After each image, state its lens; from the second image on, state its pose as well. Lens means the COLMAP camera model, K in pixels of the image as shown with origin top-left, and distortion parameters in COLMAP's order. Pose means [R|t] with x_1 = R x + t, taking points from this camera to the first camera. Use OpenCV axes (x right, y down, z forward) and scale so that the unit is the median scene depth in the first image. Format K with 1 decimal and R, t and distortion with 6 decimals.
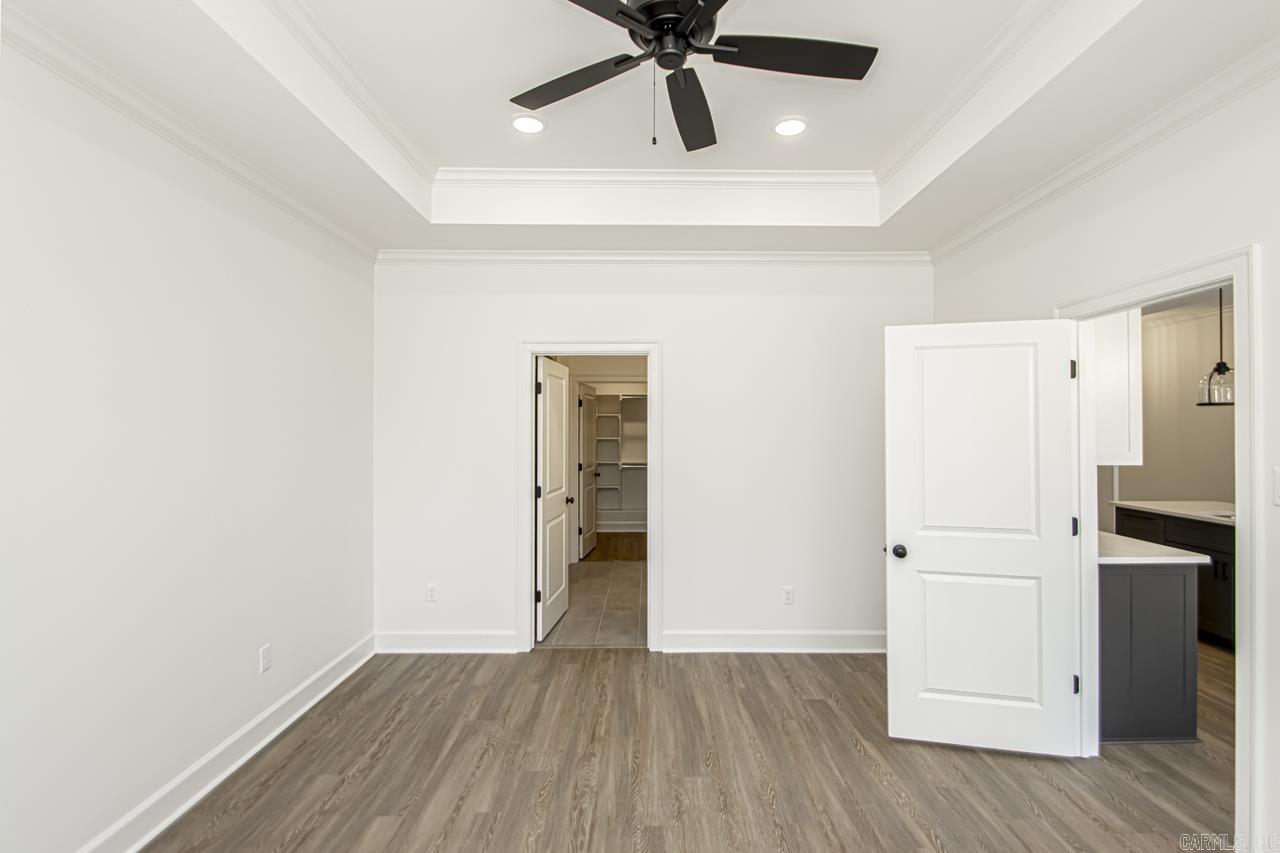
lens RADIAL K [[601.6, 0, 615.5], [0, 601.6, 430.9], [0, 0, 1]] dist [0.015993, -0.014341]
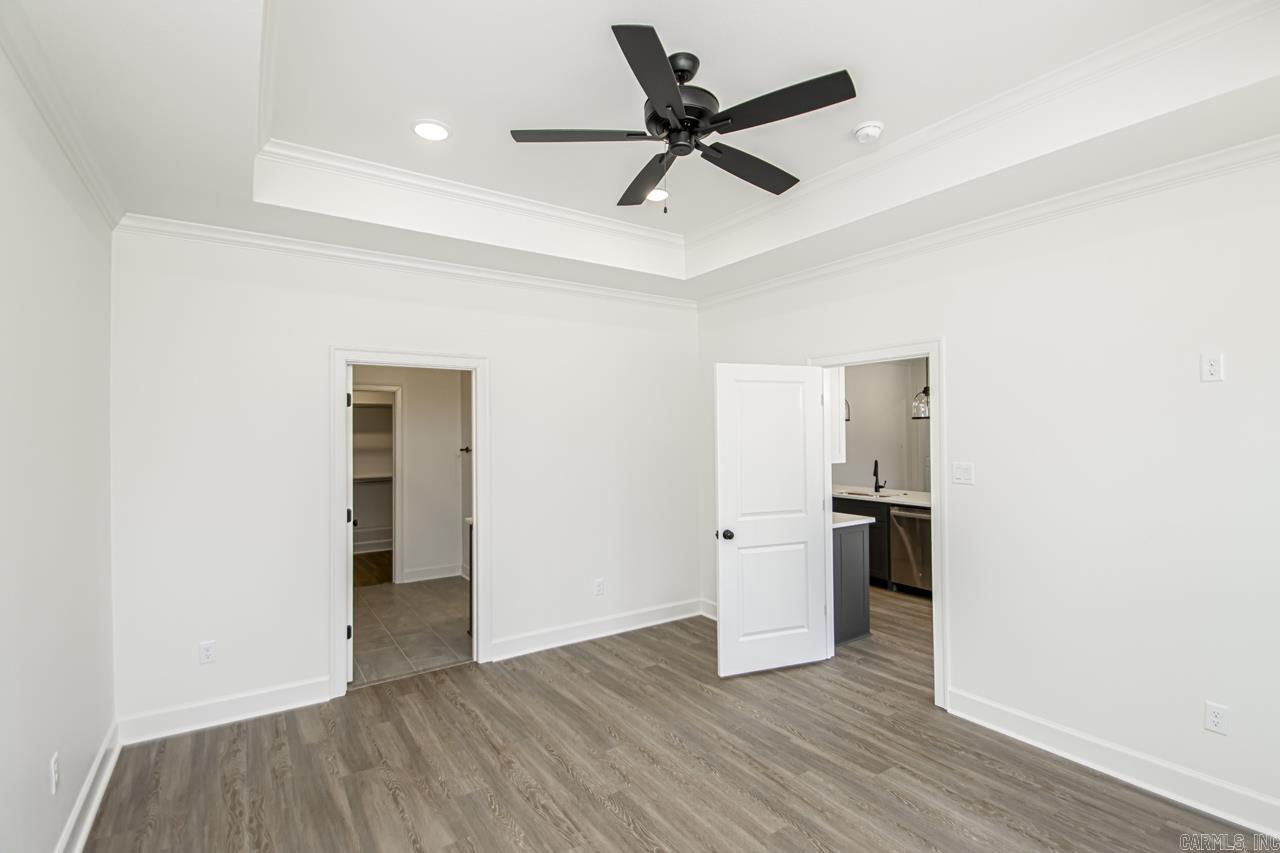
lens RADIAL K [[601.6, 0, 638.2], [0, 601.6, 436.7], [0, 0, 1]] dist [0.015993, -0.014341]
pose [[0.825457, -0.010034, 0.564376, -0.424976], [0.012717, 0.999919, -0.000823, -0.014875], [-0.564322, 0.007856, 0.825517, 0.020493]]
